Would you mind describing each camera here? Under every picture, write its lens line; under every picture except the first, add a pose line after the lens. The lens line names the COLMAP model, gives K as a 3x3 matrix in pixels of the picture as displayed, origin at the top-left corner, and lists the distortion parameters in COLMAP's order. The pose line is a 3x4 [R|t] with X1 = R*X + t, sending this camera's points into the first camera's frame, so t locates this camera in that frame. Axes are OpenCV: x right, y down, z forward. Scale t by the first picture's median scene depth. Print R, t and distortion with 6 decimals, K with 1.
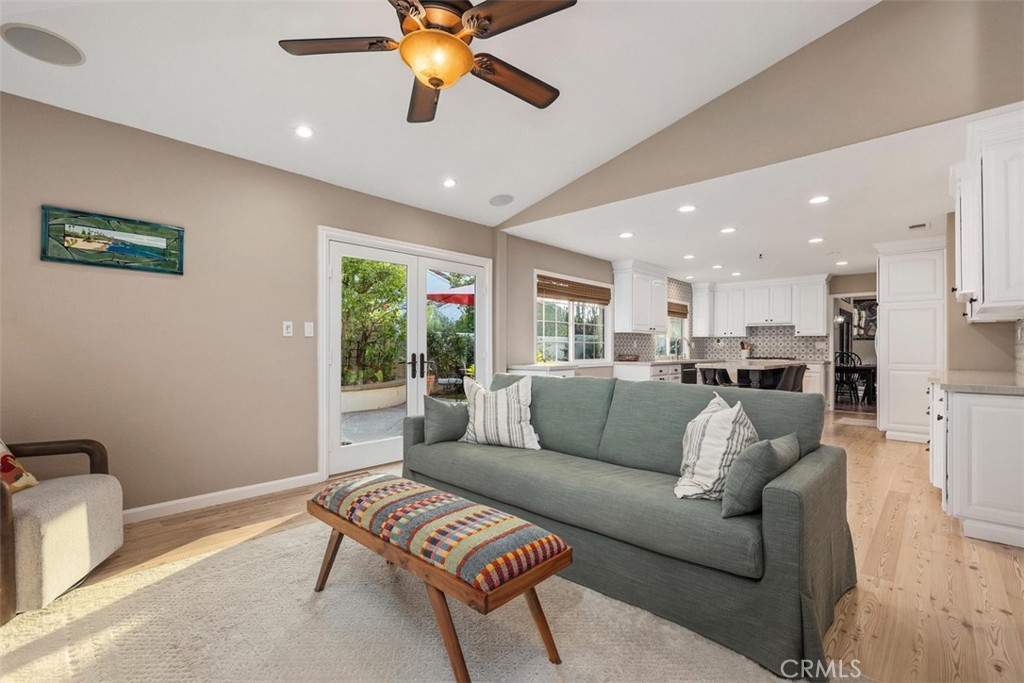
lens RADIAL K [[462.3, 0, 507.6], [0, 462.3, 342.7], [0, 0, 1]] dist [0.000292, -0.003026]
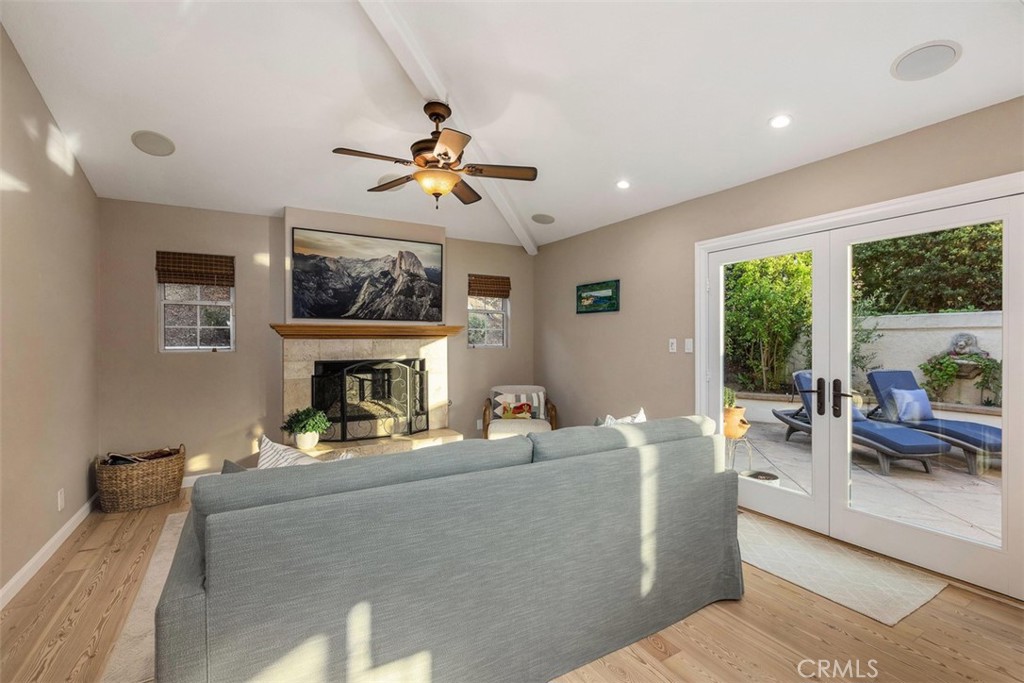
lens RADIAL K [[462.3, 0, 512.5], [0, 462.3, 344.3], [0, 0, 1]] dist [0.000292, -0.003026]
pose [[-0.298475, 0.003075, -0.954412, 0.558838], [0.006570, 0.999978, 0.001167, -0.028907], [0.954395, -0.005922, -0.298489, 0.759184]]
